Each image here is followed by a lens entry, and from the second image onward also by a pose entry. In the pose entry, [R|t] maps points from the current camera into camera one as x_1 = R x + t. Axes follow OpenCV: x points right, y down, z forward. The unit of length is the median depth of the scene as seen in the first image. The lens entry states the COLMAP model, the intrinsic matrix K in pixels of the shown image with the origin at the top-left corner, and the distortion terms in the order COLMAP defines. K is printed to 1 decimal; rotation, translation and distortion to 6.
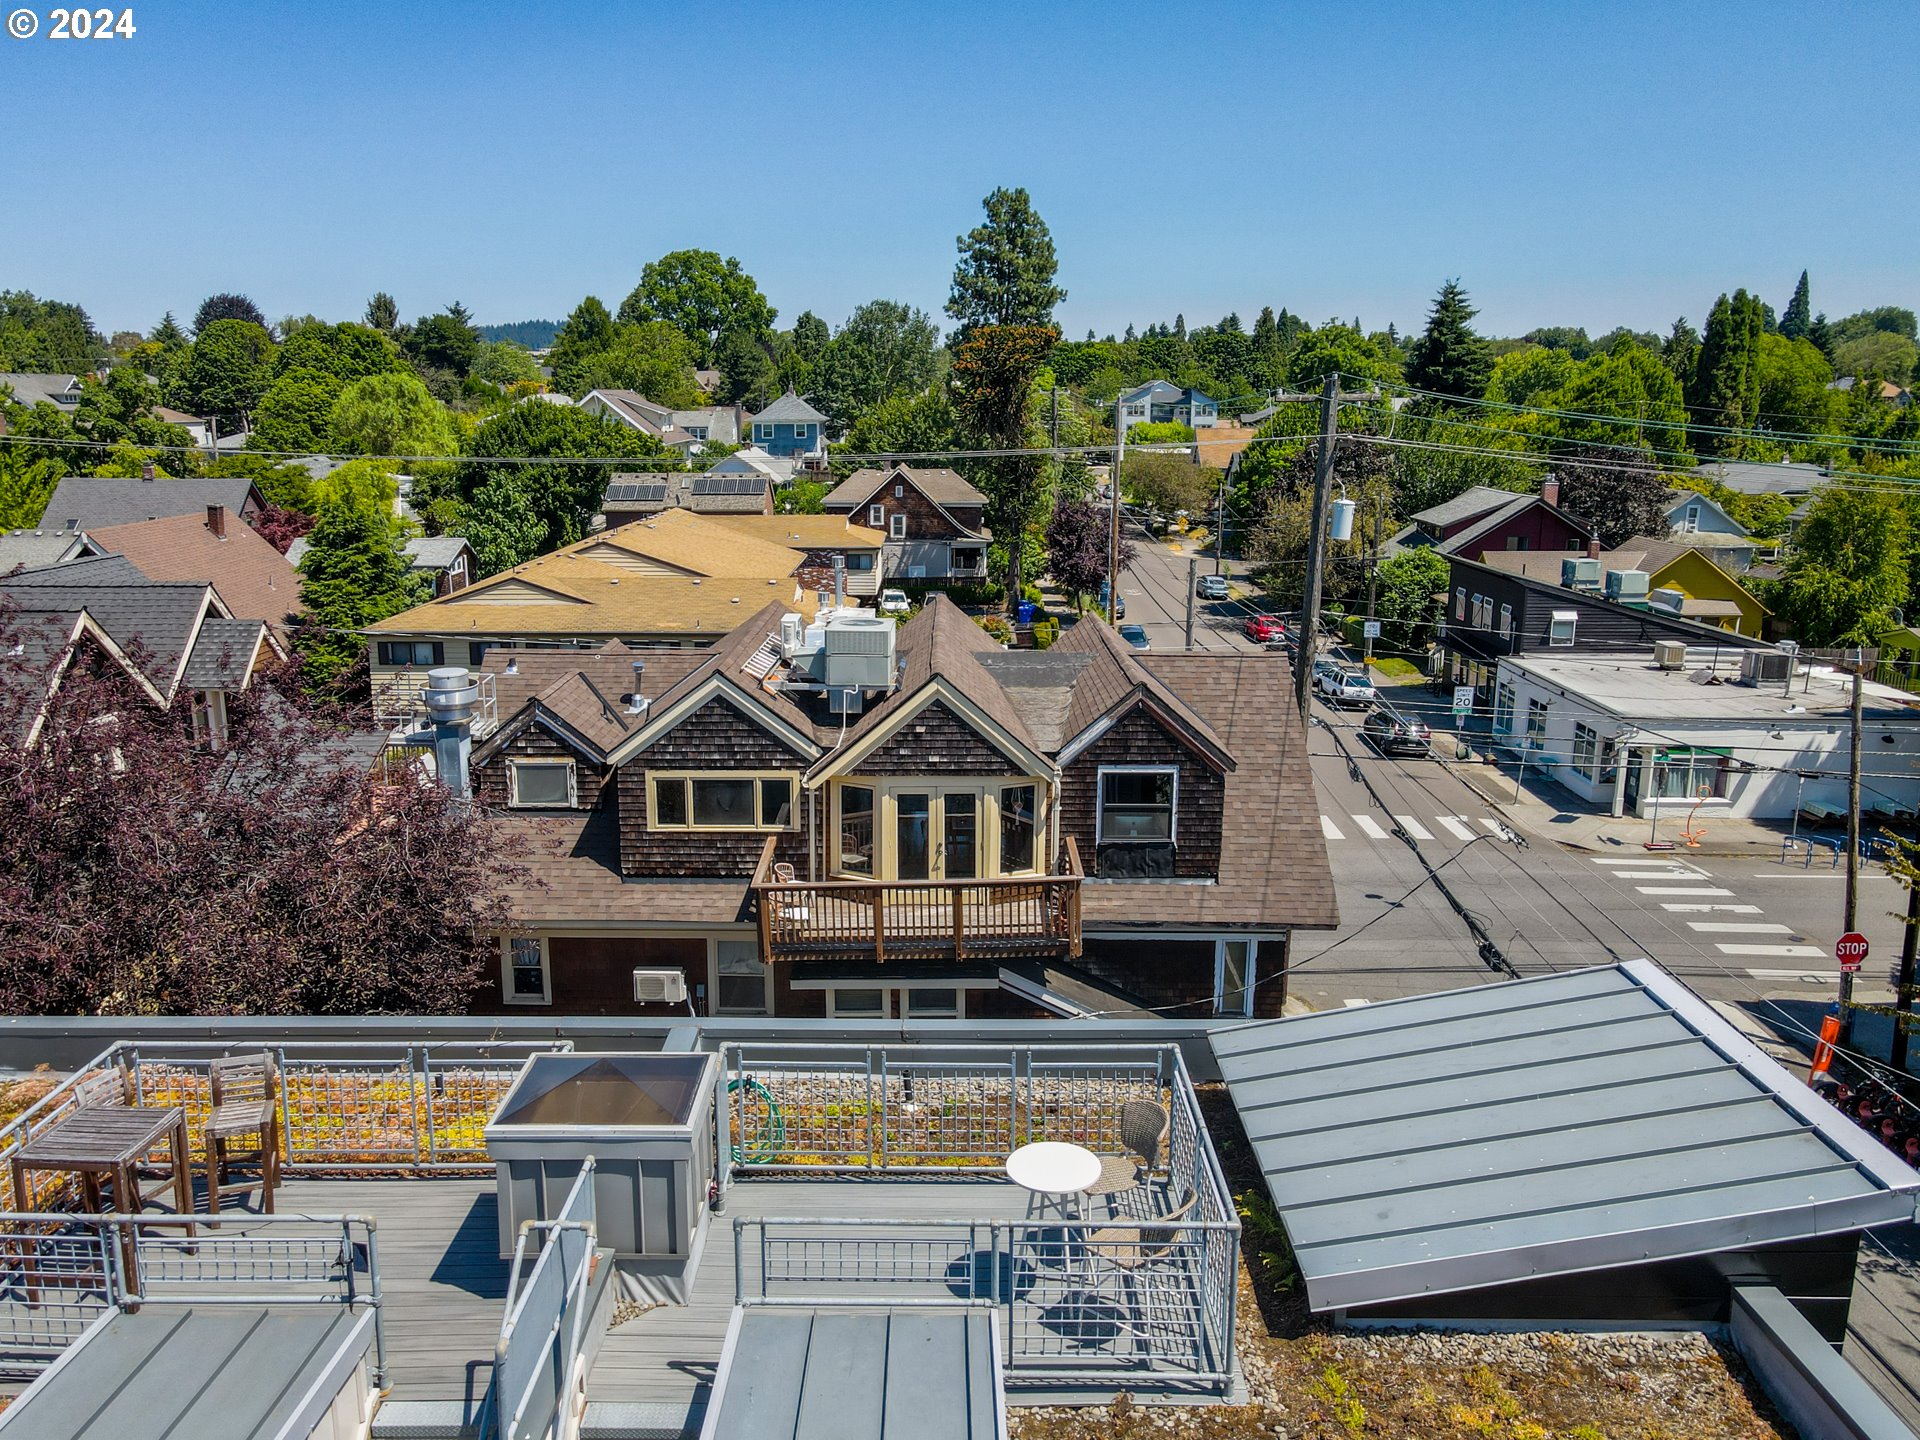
lens RADIAL K [[1426.0, 0, 928.0], [0, 1426.0, 714.3], [0, 0, 1]] dist [0.014562, 0.003711]
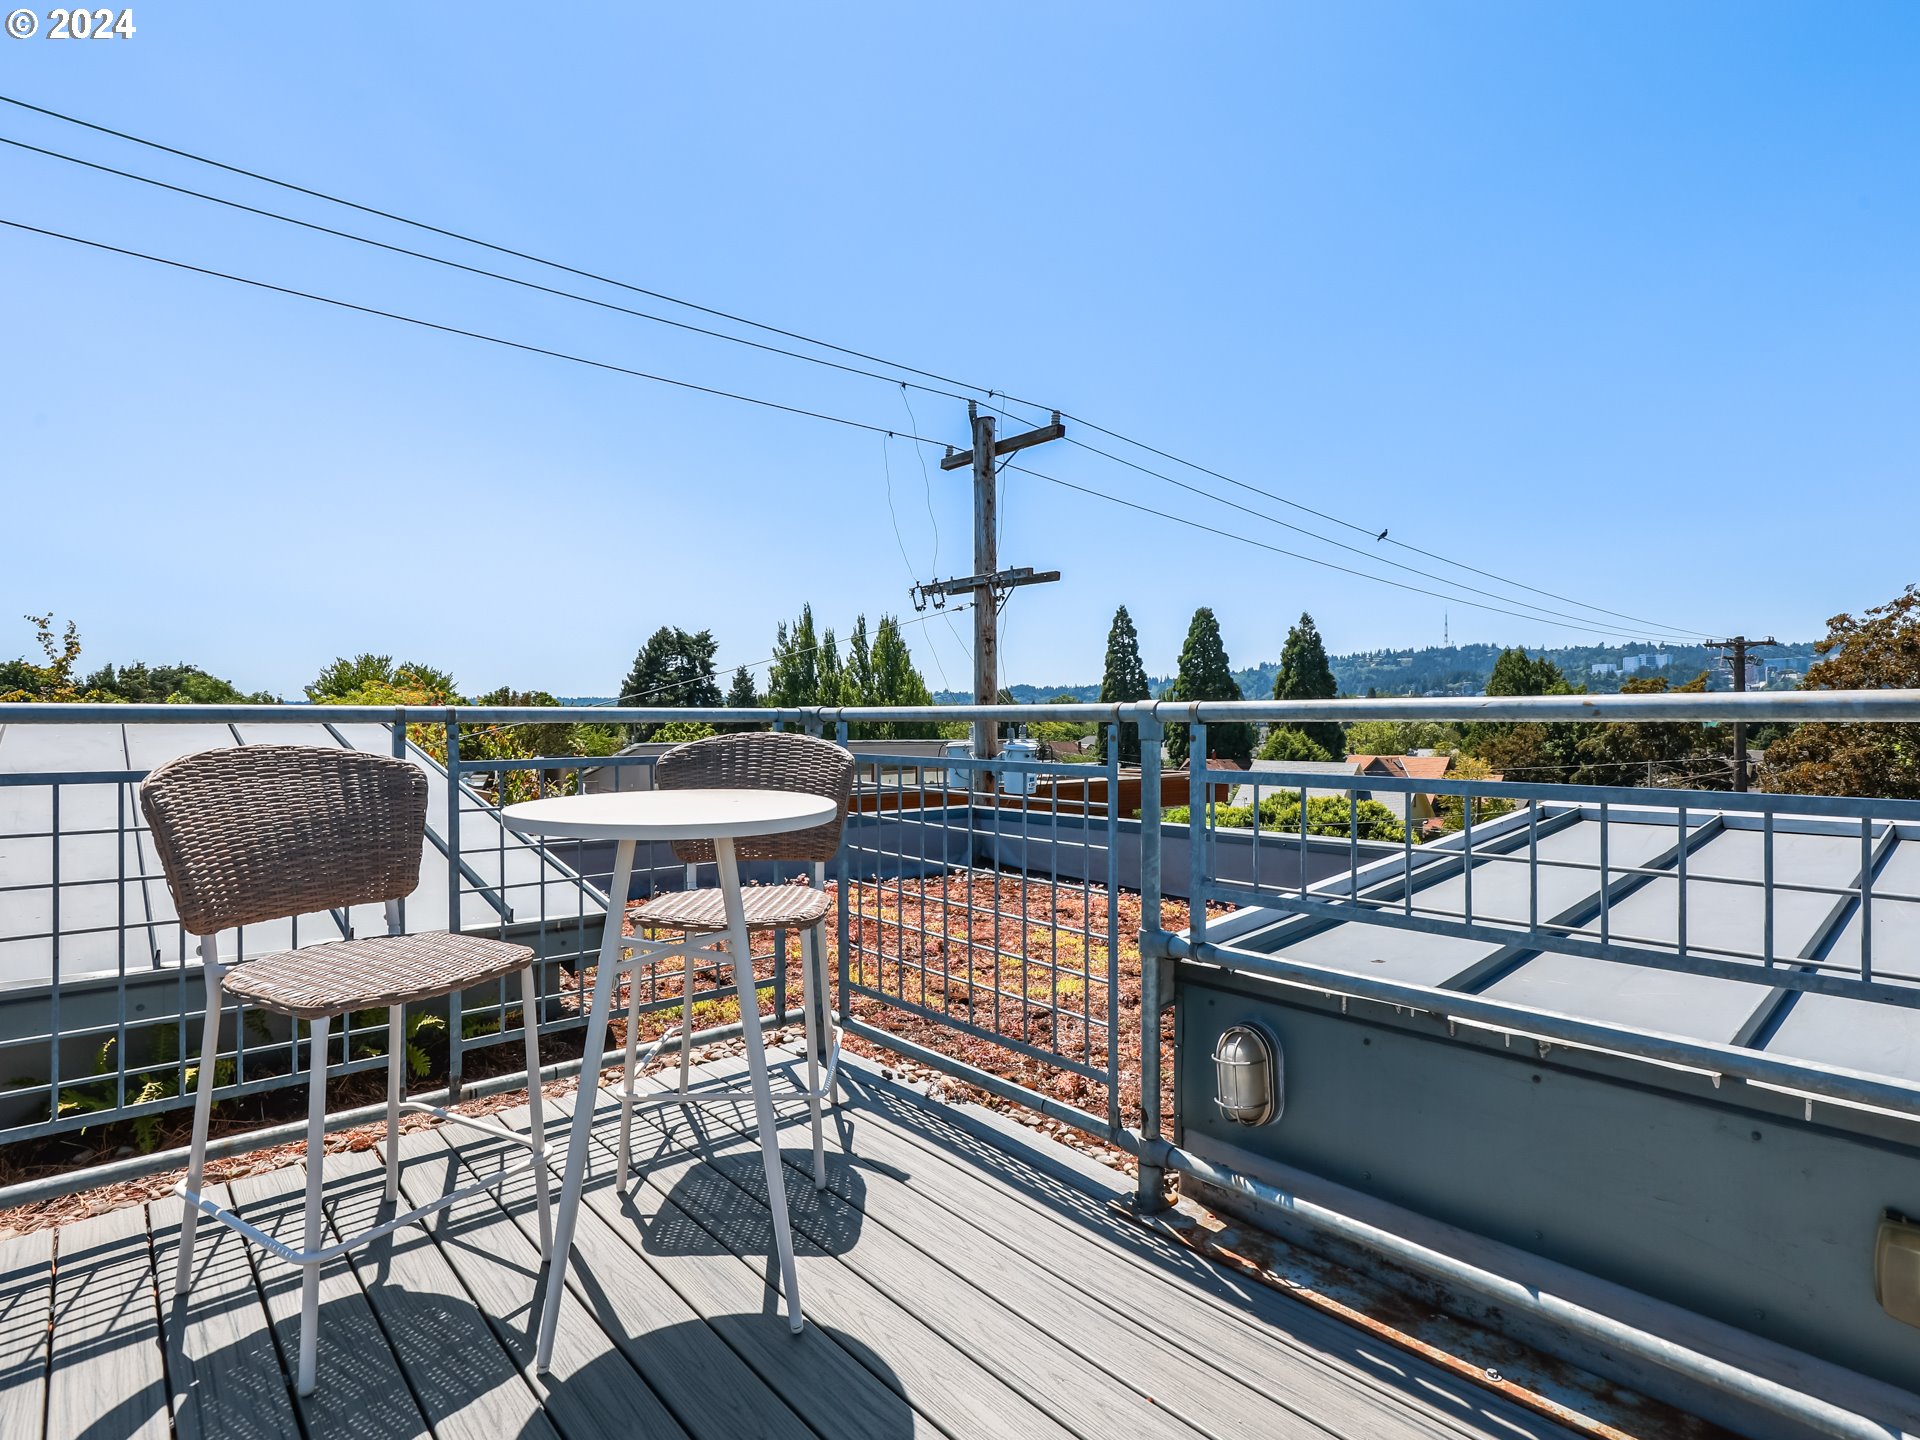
lens RADIAL K [[1000.4, 0, 960.0], [0, 1000.4, 720.0], [0, 0, 1]] dist [-0.009744, 0.001563]
pose [[-0.679331, 0.001880, 0.733830, -0.007475], [0.164836, 0.974833, 0.150097, 0.020321], [-0.715080, 0.222927, -0.662544, 0.079674]]
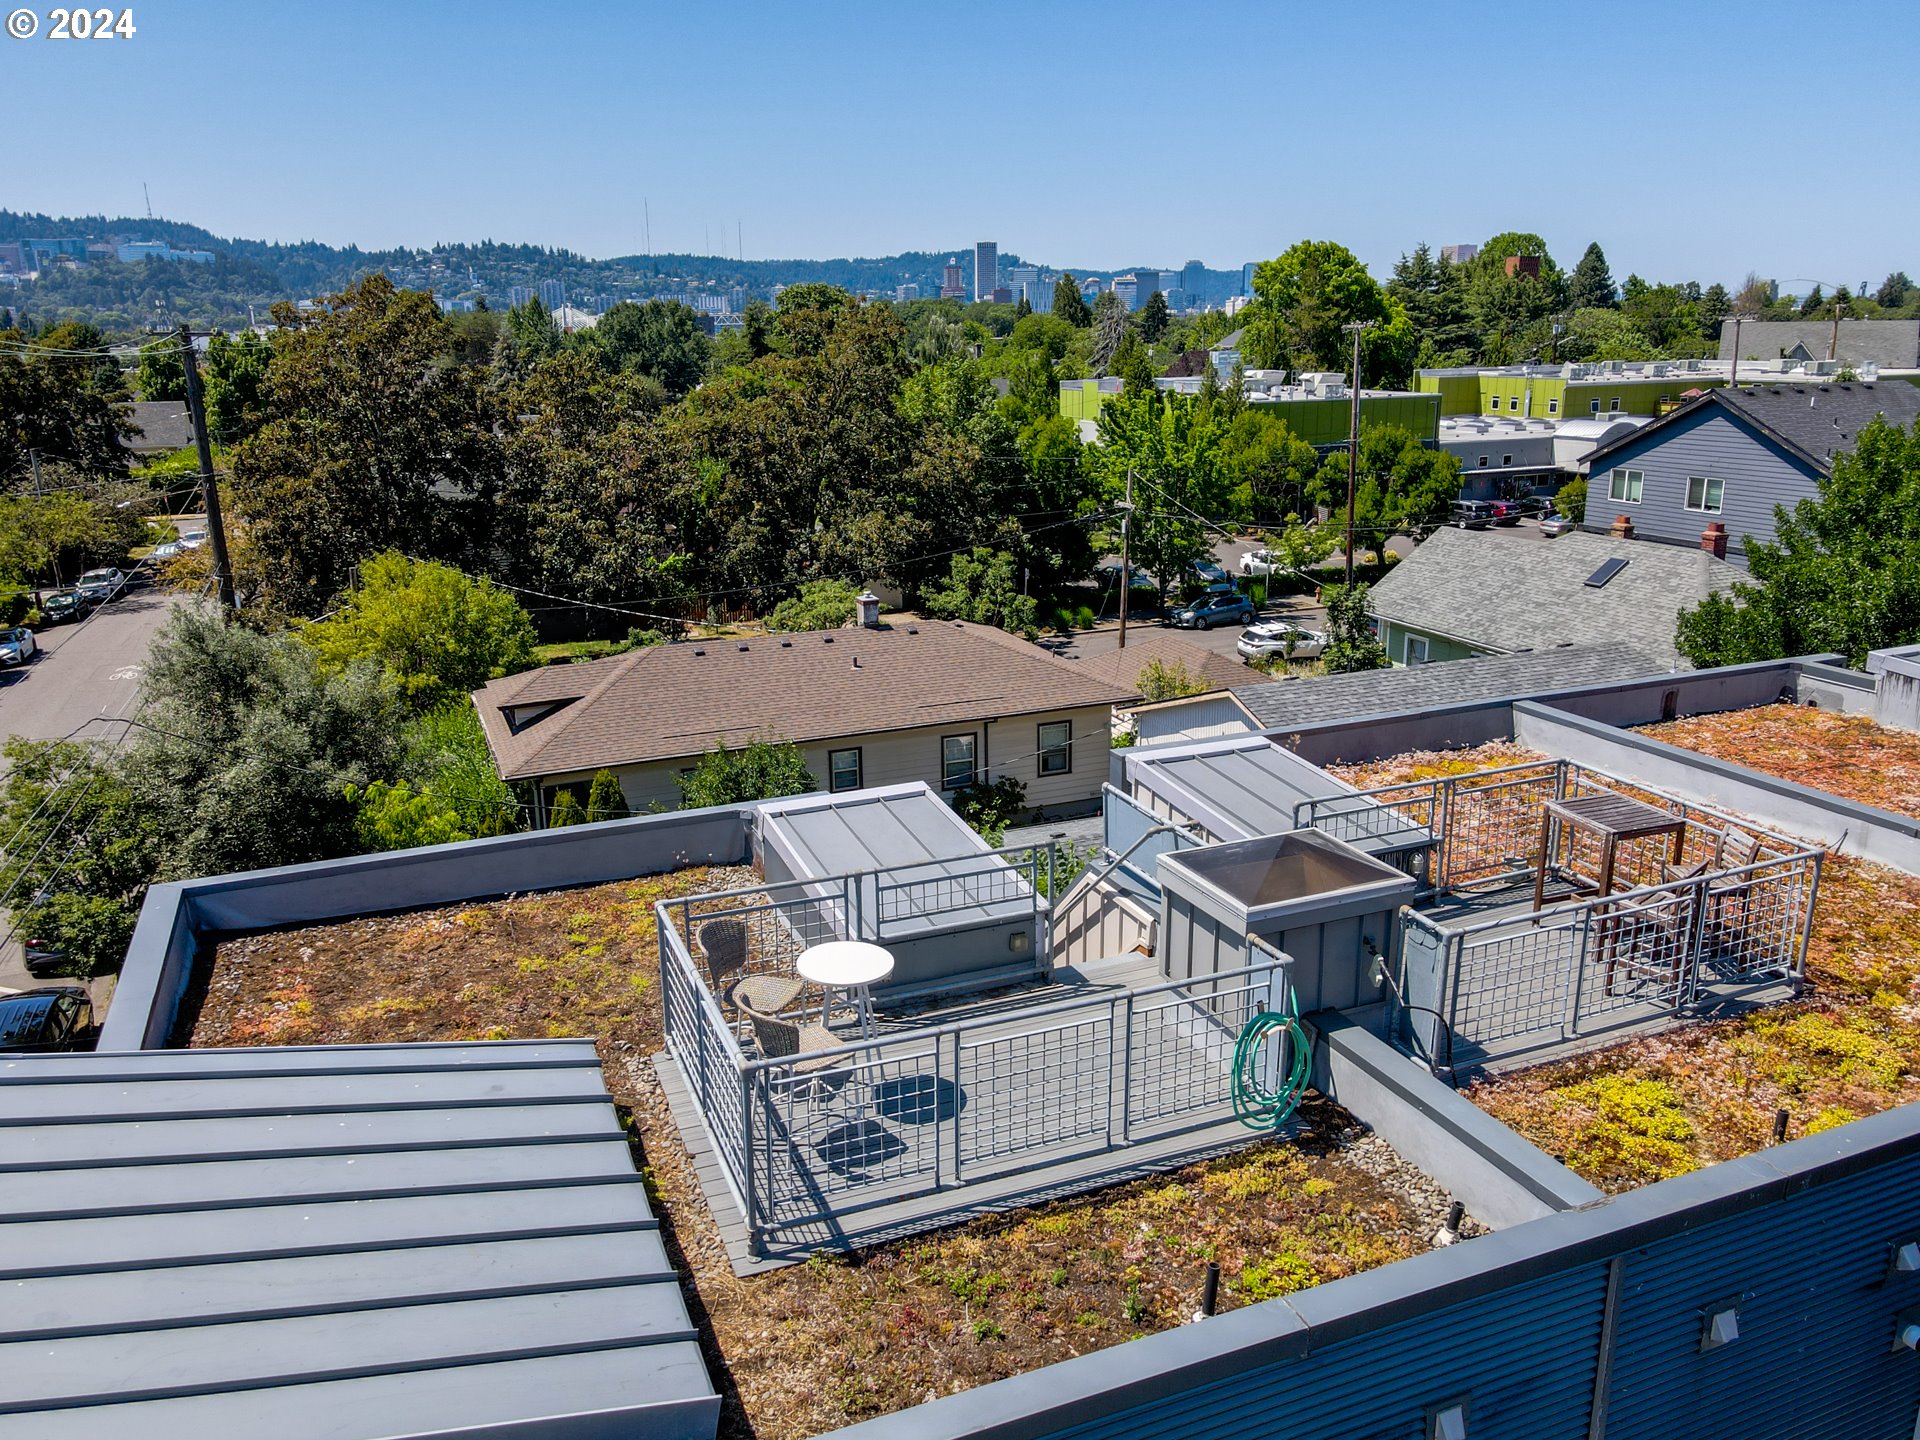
lens RADIAL K [[1432.1, 0, 952.5], [0, 1432.1, 707.4], [0, 0, 1]] dist [0.031891, 0.008976]
pose [[-0.920945, 0.117115, -0.371677, 0.026175], [-0.070795, 0.887619, 0.455104, -0.019985], [0.383207, 0.445439, -0.809158, 0.125975]]
